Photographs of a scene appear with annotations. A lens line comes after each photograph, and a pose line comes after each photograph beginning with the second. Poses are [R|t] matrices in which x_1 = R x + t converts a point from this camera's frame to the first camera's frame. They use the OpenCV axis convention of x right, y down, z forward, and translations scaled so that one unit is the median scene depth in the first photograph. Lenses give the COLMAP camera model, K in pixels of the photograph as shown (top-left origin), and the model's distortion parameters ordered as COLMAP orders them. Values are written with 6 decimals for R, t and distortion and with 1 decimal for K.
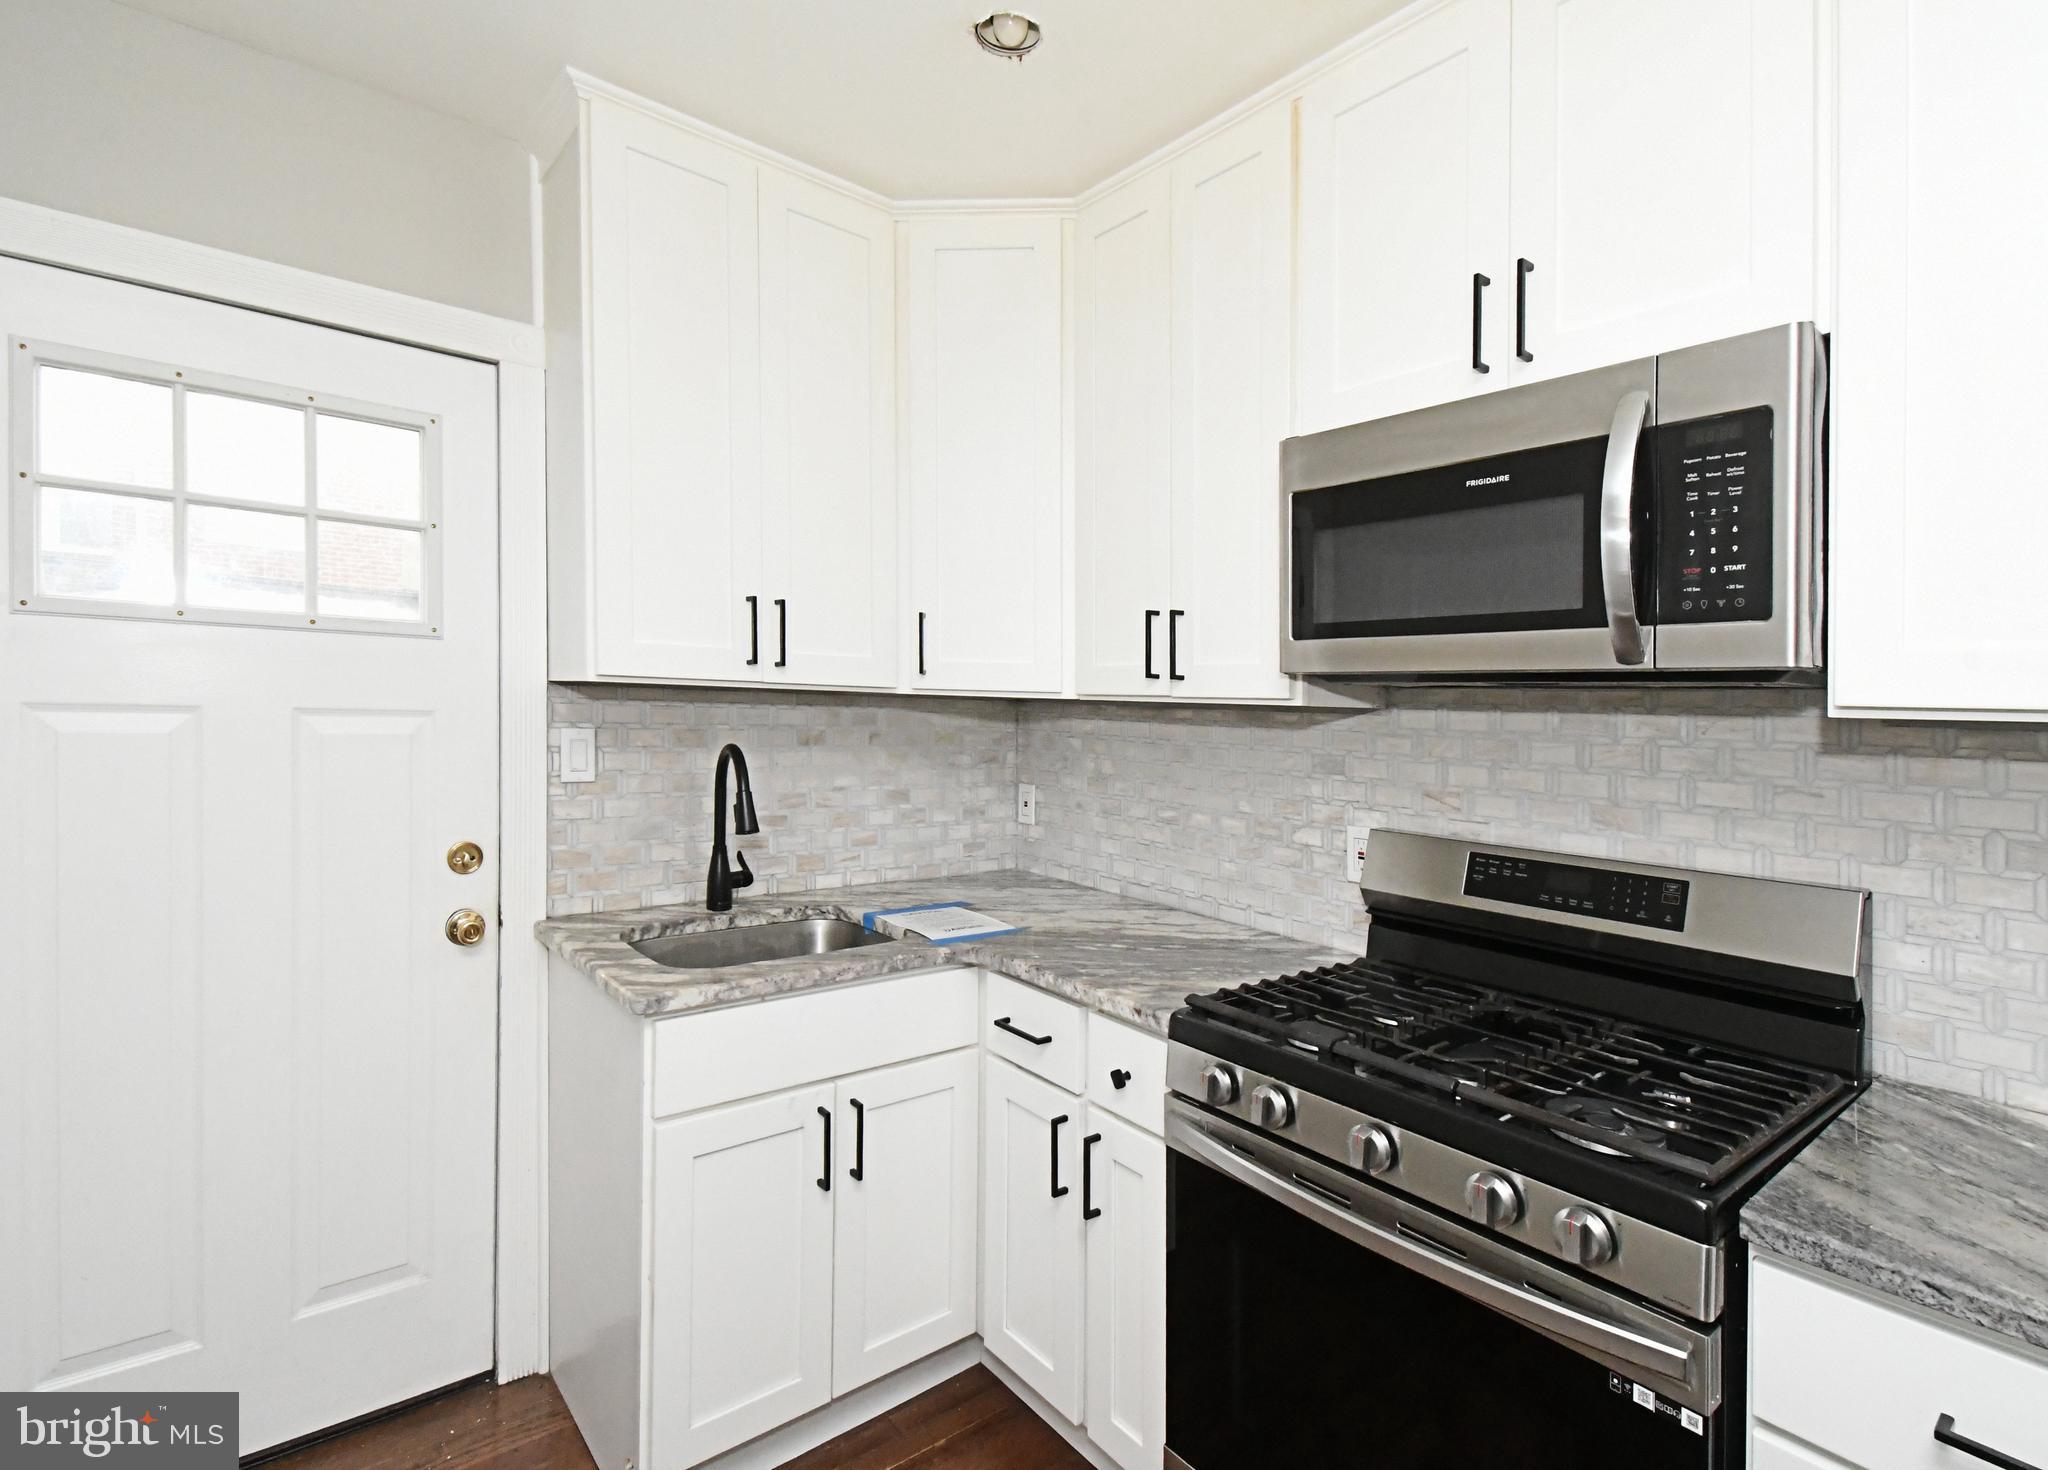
lens RADIAL K [[964.0, 0, 961.8], [0, 964.0, 727.7], [0, 0, 1]] dist [0.016231, -0.004649]
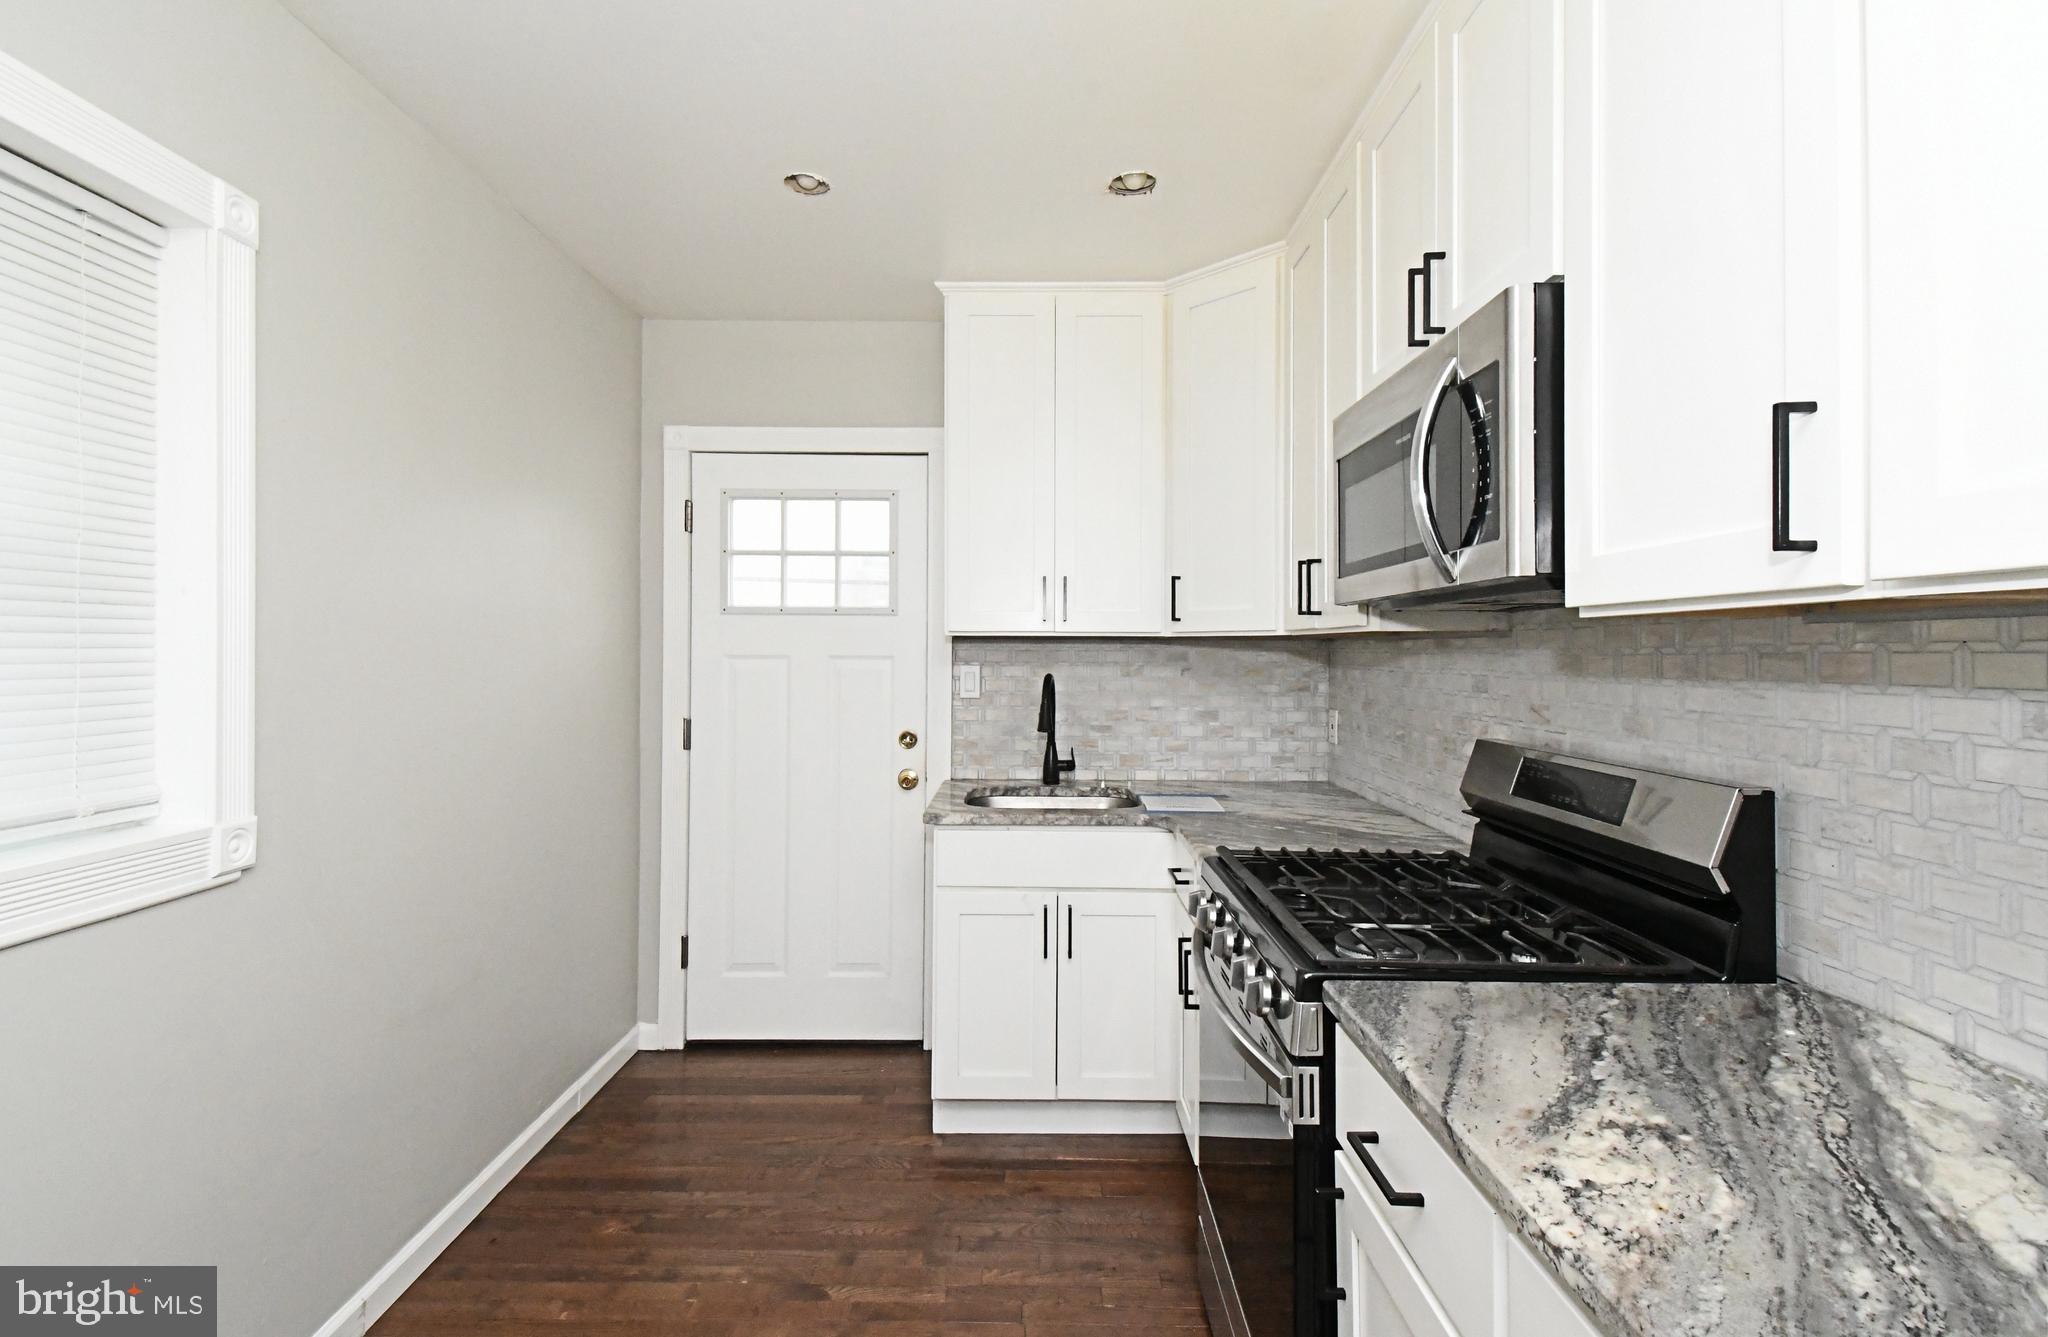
lens RADIAL K [[900.8, 0, 1057.3], [0, 900.8, 661.4], [0, 0, 1]] dist [0.022388, -0.003695]
pose [[0.799458, -0.023659, -0.600256, 0.722273], [0.006407, 0.999503, -0.030862, 0.048033], [0.600688, 0.020827, 0.799212, -0.142605]]
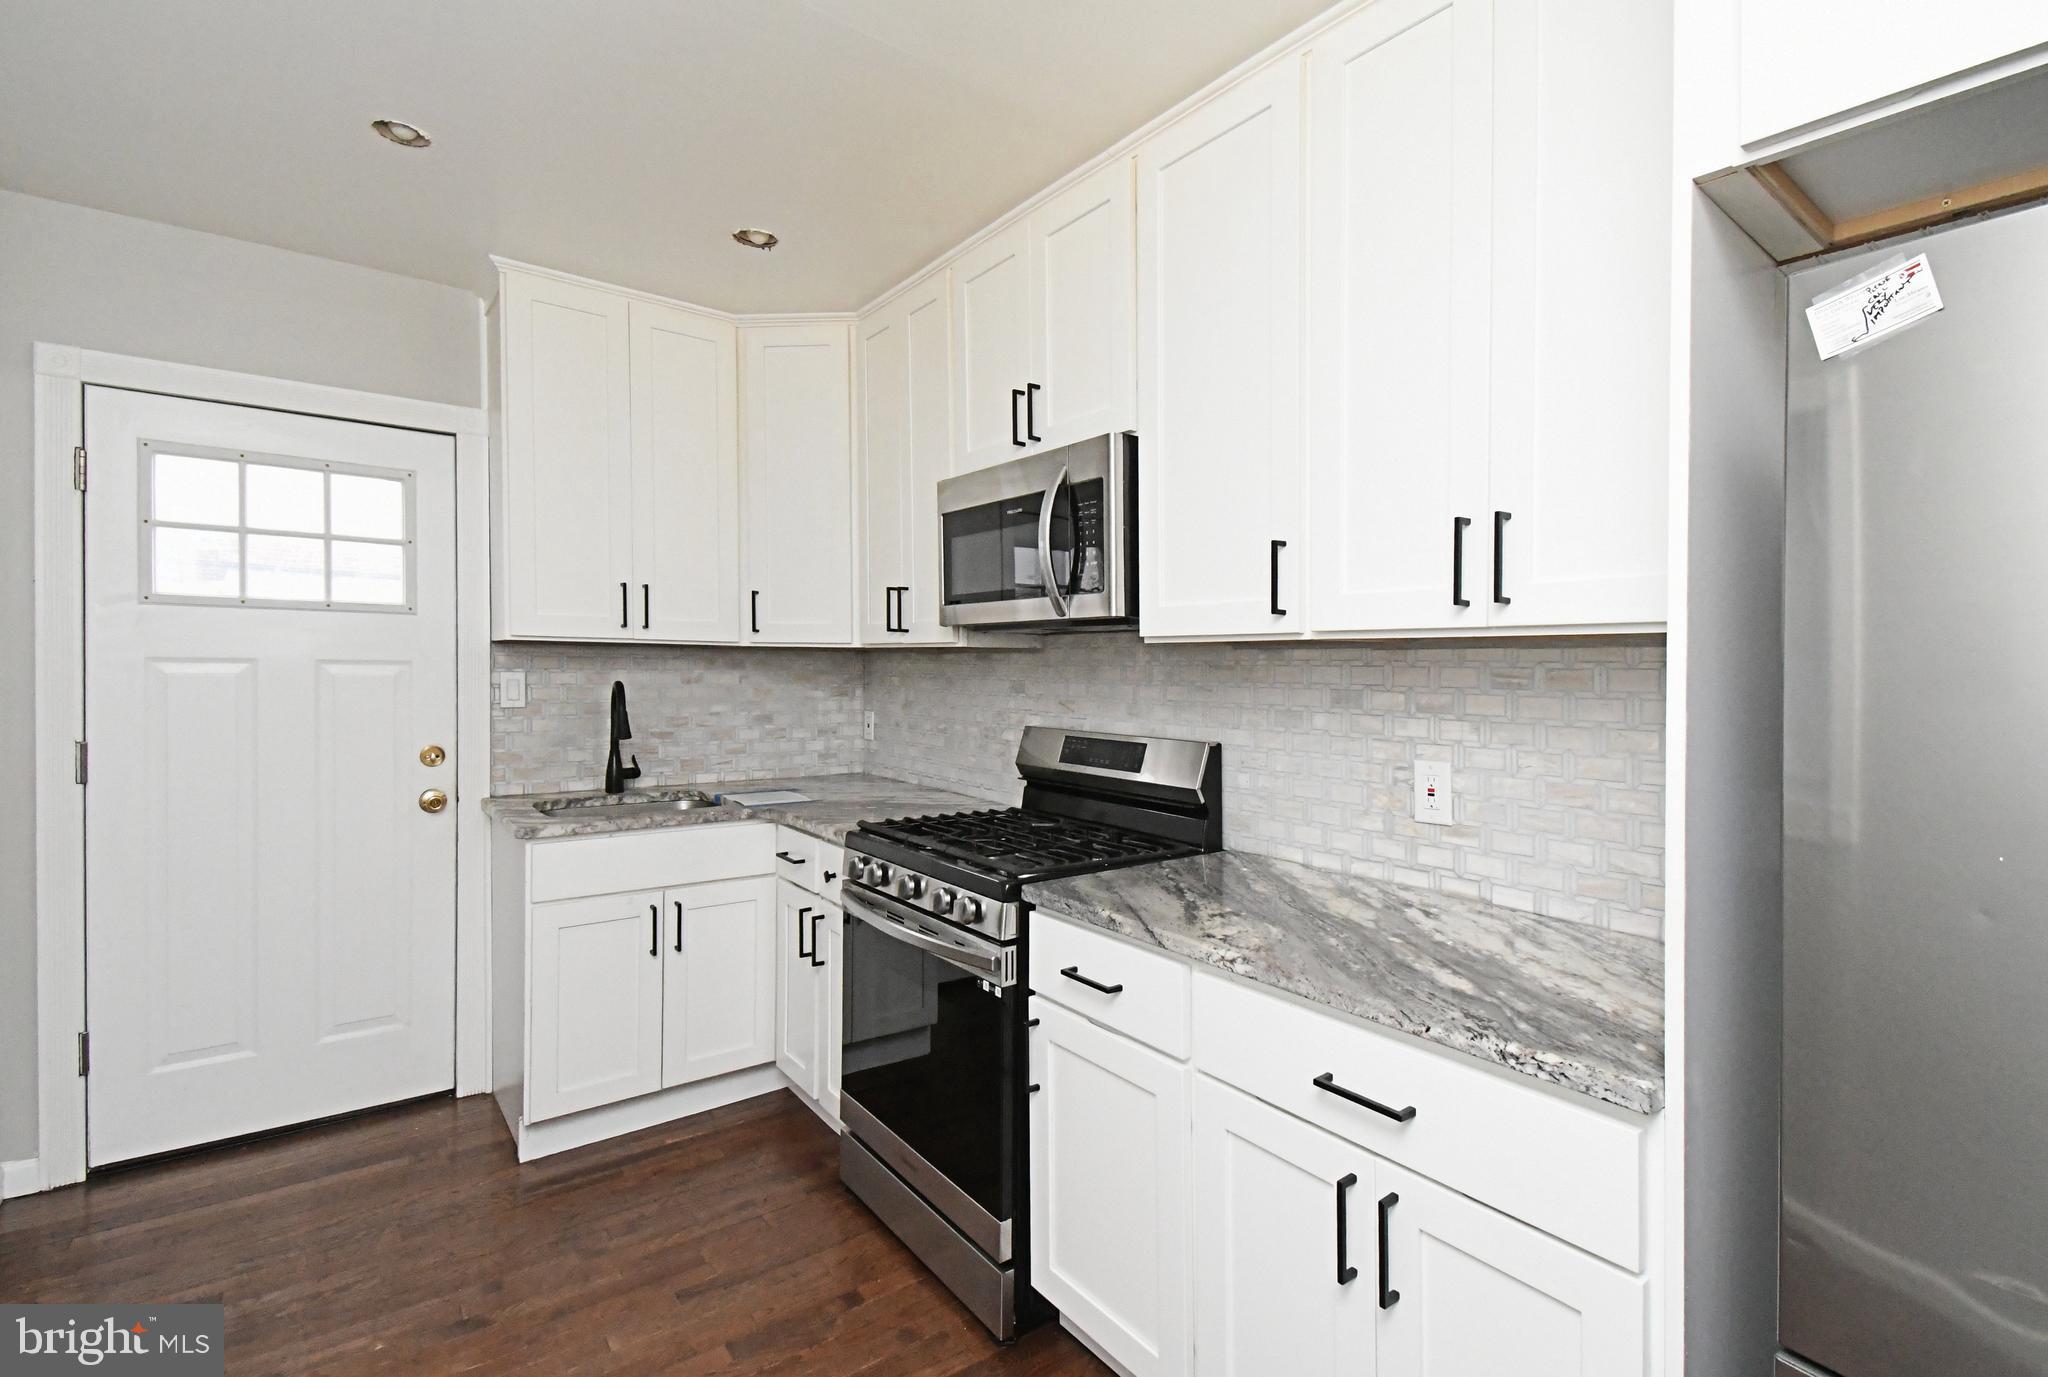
lens RADIAL K [[914.2, 0, 1042.4], [0, 914.2, 675.7], [0, 0, 1]] dist [0.013357, -0.005704]
pose [[0.999743, -0.018693, 0.012788, 0.470360], [0.018930, 0.999647, -0.018660, 0.055818], [-0.012435, 0.018898, 0.999744, -0.507771]]
